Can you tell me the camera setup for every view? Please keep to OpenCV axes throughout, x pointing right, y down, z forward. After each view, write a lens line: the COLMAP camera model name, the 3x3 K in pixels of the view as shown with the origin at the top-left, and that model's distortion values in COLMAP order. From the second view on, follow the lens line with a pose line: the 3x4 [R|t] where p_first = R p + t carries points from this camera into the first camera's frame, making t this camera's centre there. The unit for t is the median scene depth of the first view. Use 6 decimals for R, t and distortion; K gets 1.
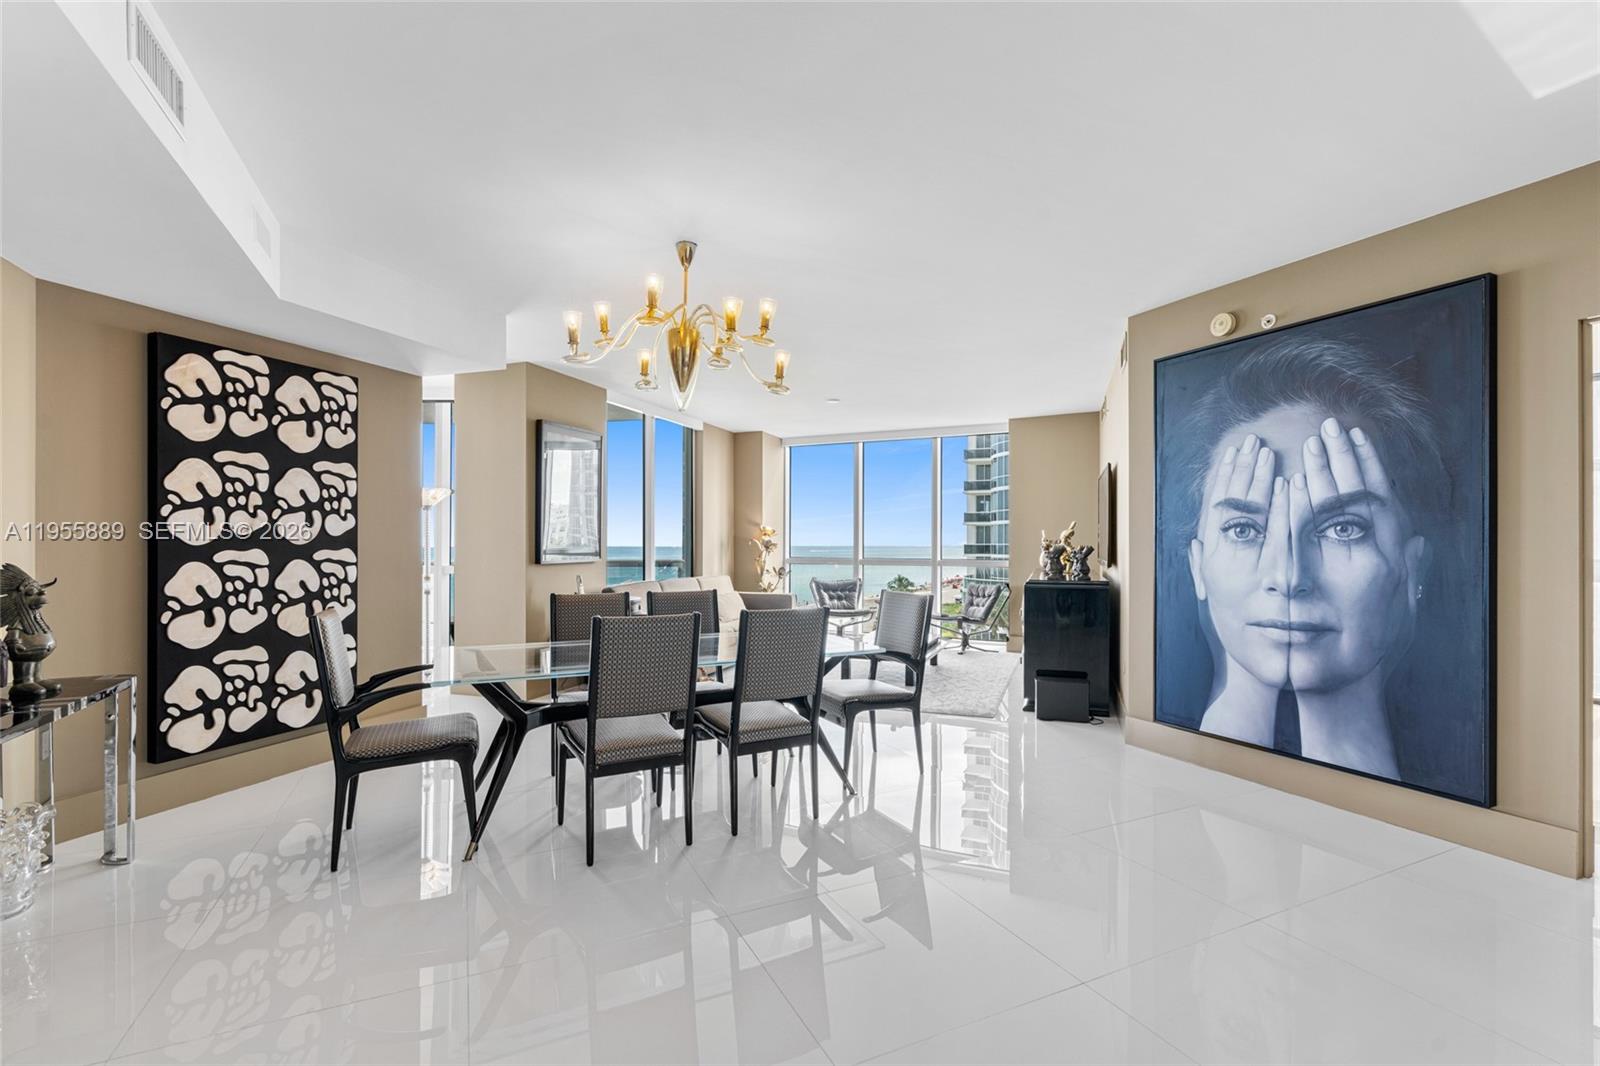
lens RADIAL K [[716.3, 0, 800.6], [0, 716.3, 559.3], [0, 0, 1]] dist [-0.009443, 0.003624]
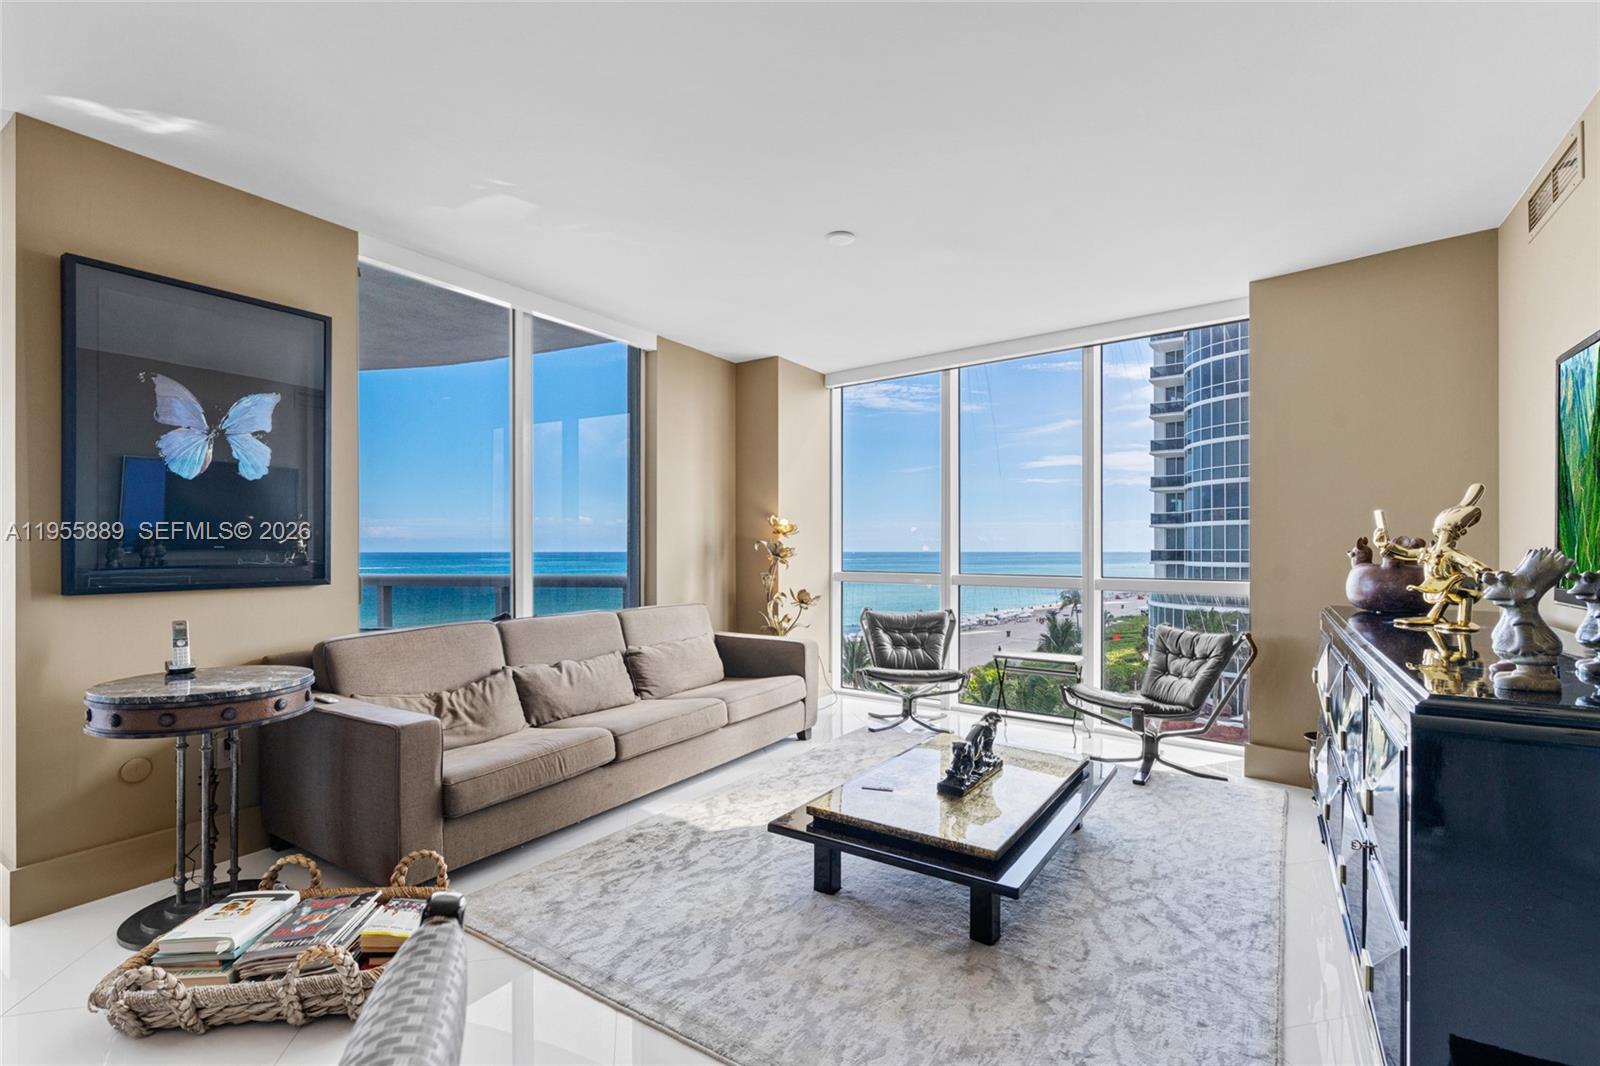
lens RADIAL K [[716.3, 0, 811.7], [0, 716.3, 545.0], [0, 0, 1]] dist [-0.009443, 0.003624]
pose [[0.976074, 0.001423, -0.217436, 0.100541], [-0.007243, 0.999636, -0.025973, -0.008807], [0.217320, 0.026926, 0.975729, 0.431482]]
